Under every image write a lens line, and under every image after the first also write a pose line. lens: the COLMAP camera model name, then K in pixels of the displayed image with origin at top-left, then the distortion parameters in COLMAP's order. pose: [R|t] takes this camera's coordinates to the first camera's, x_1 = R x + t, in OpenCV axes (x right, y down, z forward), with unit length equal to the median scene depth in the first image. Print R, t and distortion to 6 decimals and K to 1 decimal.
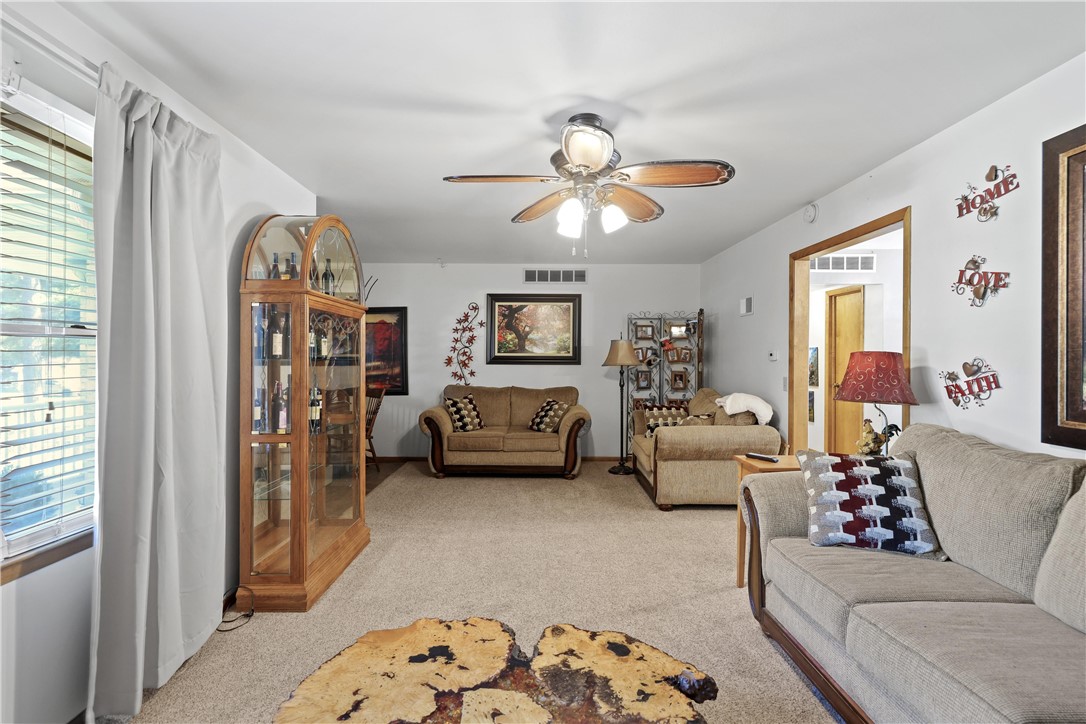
lens RADIAL K [[512.5, 0, 539.3], [0, 512.5, 365.8], [0, 0, 1]] dist [0.000010, 0.000801]
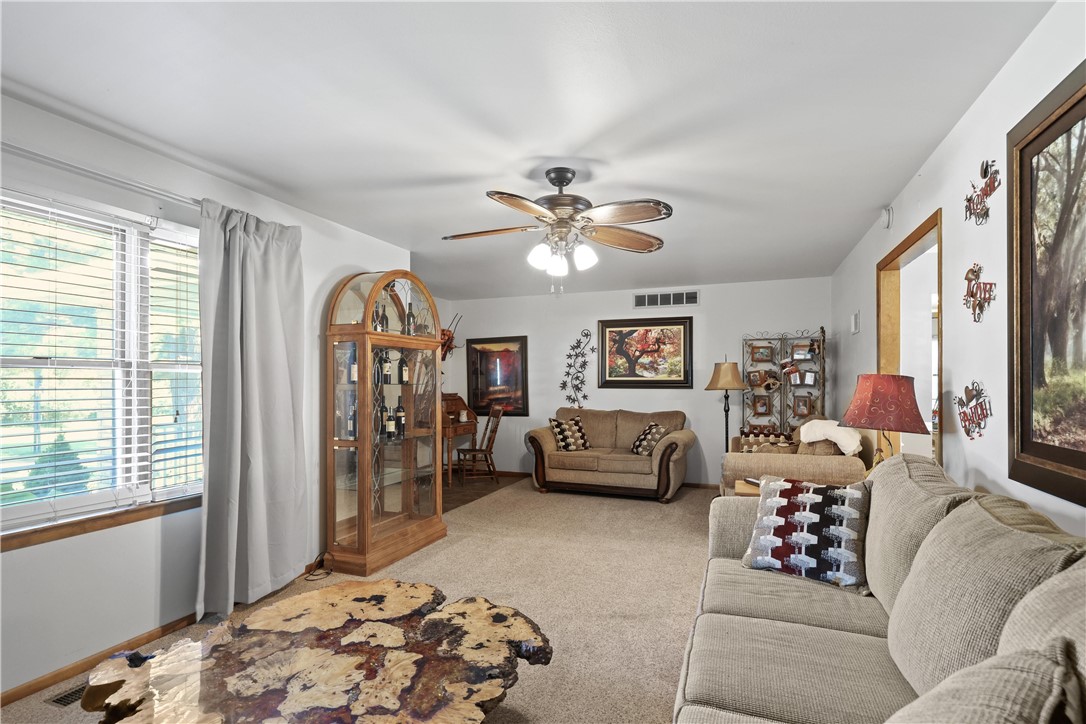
lens RADIAL K [[530.2, 0, 546.7], [0, 530.2, 386.1], [0, 0, 1]] dist [0.005806, -0.002115]
pose [[0.932257, 0.000217, -0.361798, 0.461390], [-0.003037, 0.999969, -0.007226, 0.002314], [0.361785, 0.007835, 0.932229, -0.097513]]
